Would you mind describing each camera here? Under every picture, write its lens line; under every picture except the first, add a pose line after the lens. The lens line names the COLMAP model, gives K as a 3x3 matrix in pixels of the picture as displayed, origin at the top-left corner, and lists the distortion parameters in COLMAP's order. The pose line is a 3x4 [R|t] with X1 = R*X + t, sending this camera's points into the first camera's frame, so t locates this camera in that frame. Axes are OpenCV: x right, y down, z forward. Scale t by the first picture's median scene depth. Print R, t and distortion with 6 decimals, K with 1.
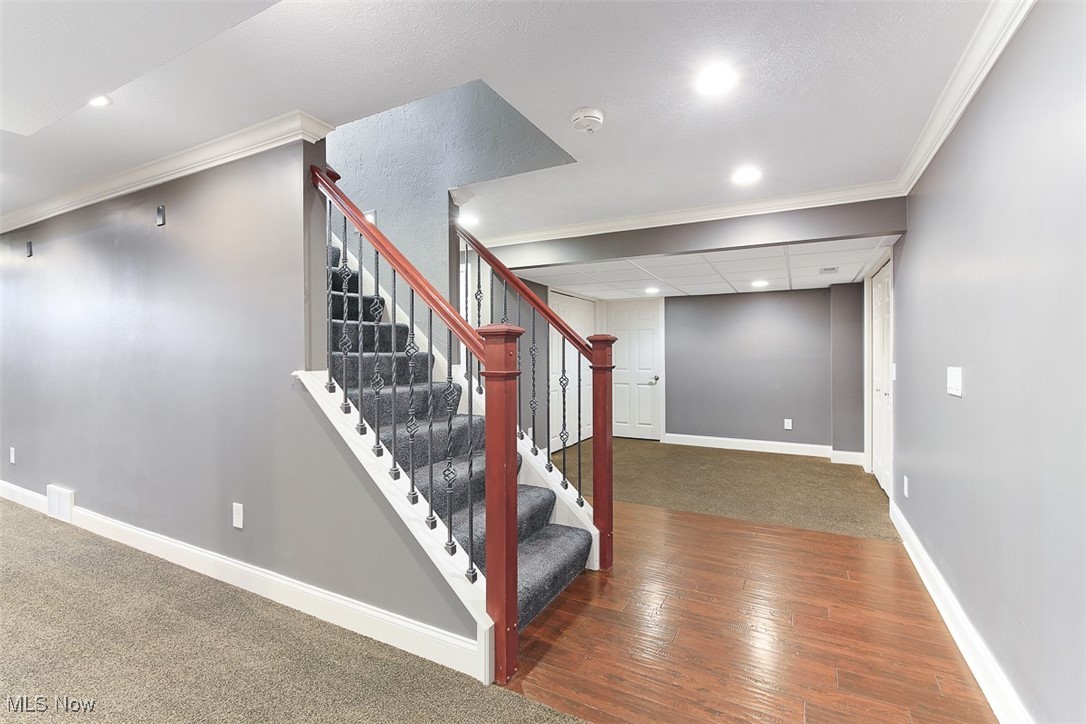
lens RADIAL K [[483.6, 0, 544.3], [0, 483.6, 358.7], [0, 0, 1]] dist [0.009749, -0.001596]
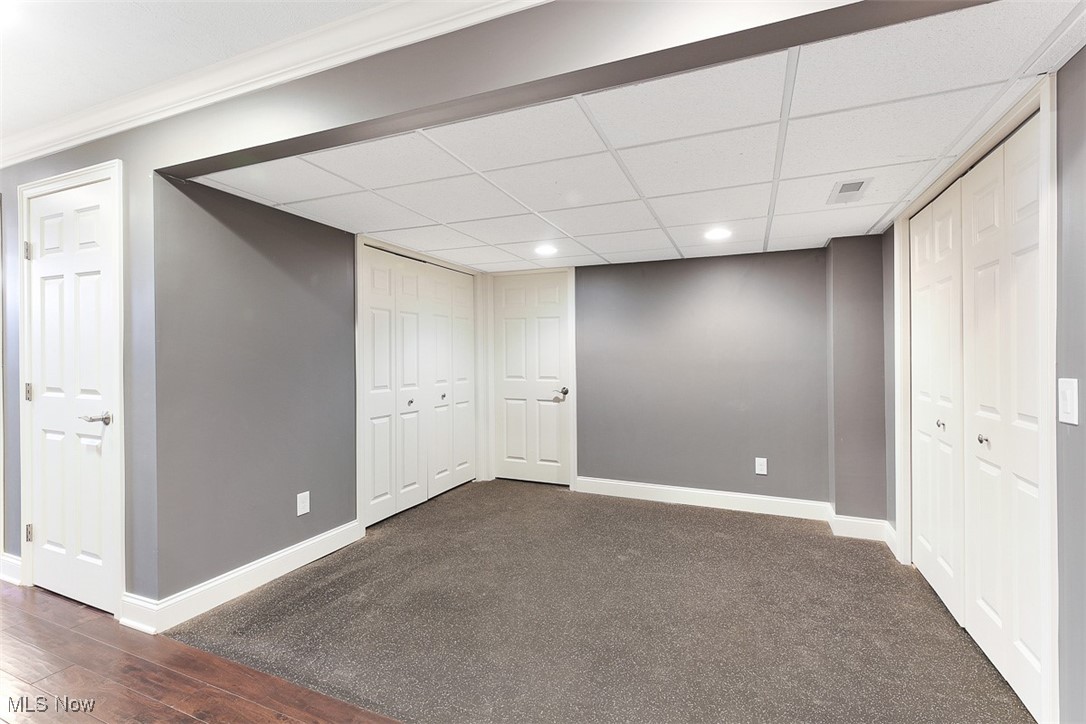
lens RADIAL K [[483.6, 0, 545.7], [0, 483.6, 360.6], [0, 0, 1]] dist [0.009749, -0.001596]
pose [[0.996205, -0.003143, 0.086976, 0.165797], [0.003062, 0.999995, 0.001062, -0.002693], [-0.086979, -0.000792, 0.996210, 0.388430]]
